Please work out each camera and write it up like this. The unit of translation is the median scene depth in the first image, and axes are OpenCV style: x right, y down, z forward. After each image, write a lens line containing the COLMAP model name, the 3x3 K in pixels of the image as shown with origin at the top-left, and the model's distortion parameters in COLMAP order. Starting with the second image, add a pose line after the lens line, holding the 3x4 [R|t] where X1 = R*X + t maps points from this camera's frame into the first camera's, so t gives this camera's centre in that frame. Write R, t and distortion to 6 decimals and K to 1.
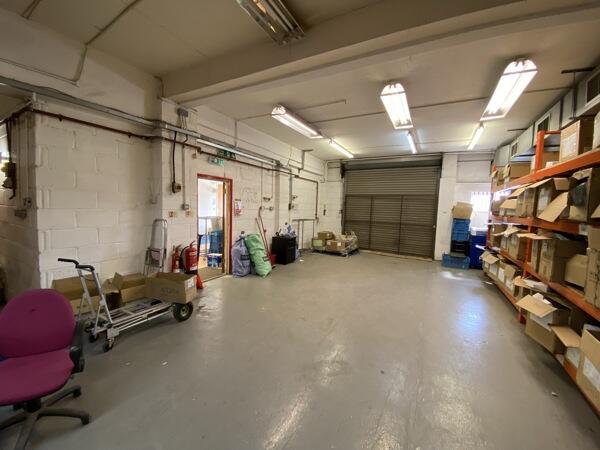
lens RADIAL K [[247.0, 0, 300.0], [0, 247.0, 225.0], [0, 0, 1]] dist [-0.000398, -0.014340]
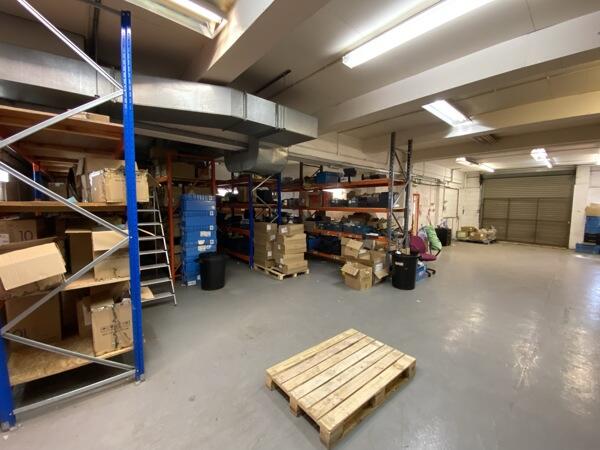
lens RADIAL K [[247.0, 0, 300.0], [0, 247.0, 225.0], [0, 0, 1]] dist [-0.000398, -0.014340]
pose [[0.935619, 0.005916, -0.352962, -0.303387], [-0.005910, 0.999982, 0.001095, 0.025192], [0.352962, 0.001061, 0.935637, -0.632891]]
